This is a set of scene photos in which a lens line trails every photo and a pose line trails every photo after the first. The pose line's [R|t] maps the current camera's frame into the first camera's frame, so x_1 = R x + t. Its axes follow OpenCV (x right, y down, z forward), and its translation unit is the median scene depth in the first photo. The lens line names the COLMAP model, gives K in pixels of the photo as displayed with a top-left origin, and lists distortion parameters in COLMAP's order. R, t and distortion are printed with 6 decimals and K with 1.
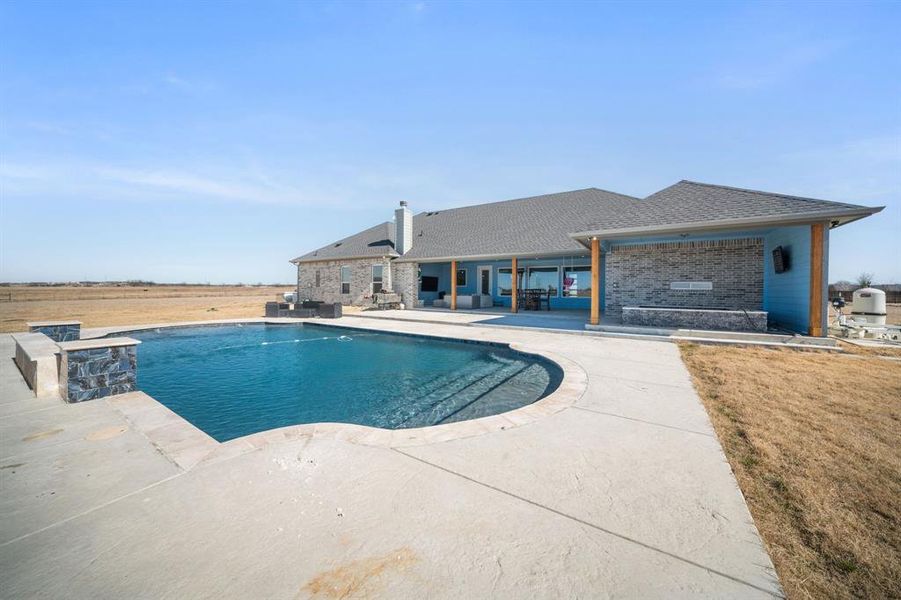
lens RADIAL K [[314.2, 0, 450.7], [0, 314.2, 295.2], [0, 0, 1]] dist [0.003089, 0.000340]
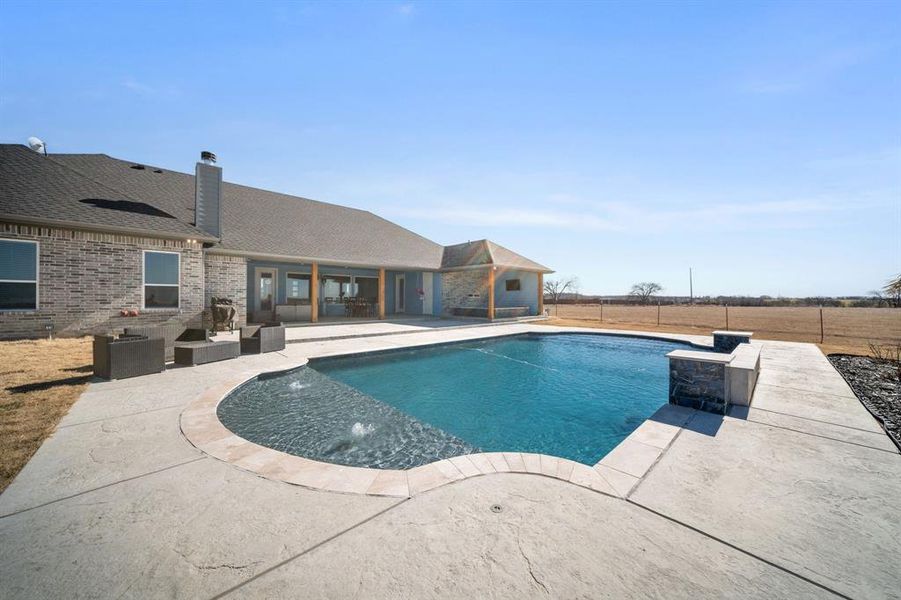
lens RADIAL K [[314.2, 0, 451.1], [0, 314.2, 297.7], [0, 0, 1]] dist [0.003089, 0.000340]
pose [[0.283619, -0.003173, 0.958932, -0.603385], [0.017351, 0.999848, -0.001824, -0.009646], [-0.958780, 0.017155, 0.283631, 0.380348]]
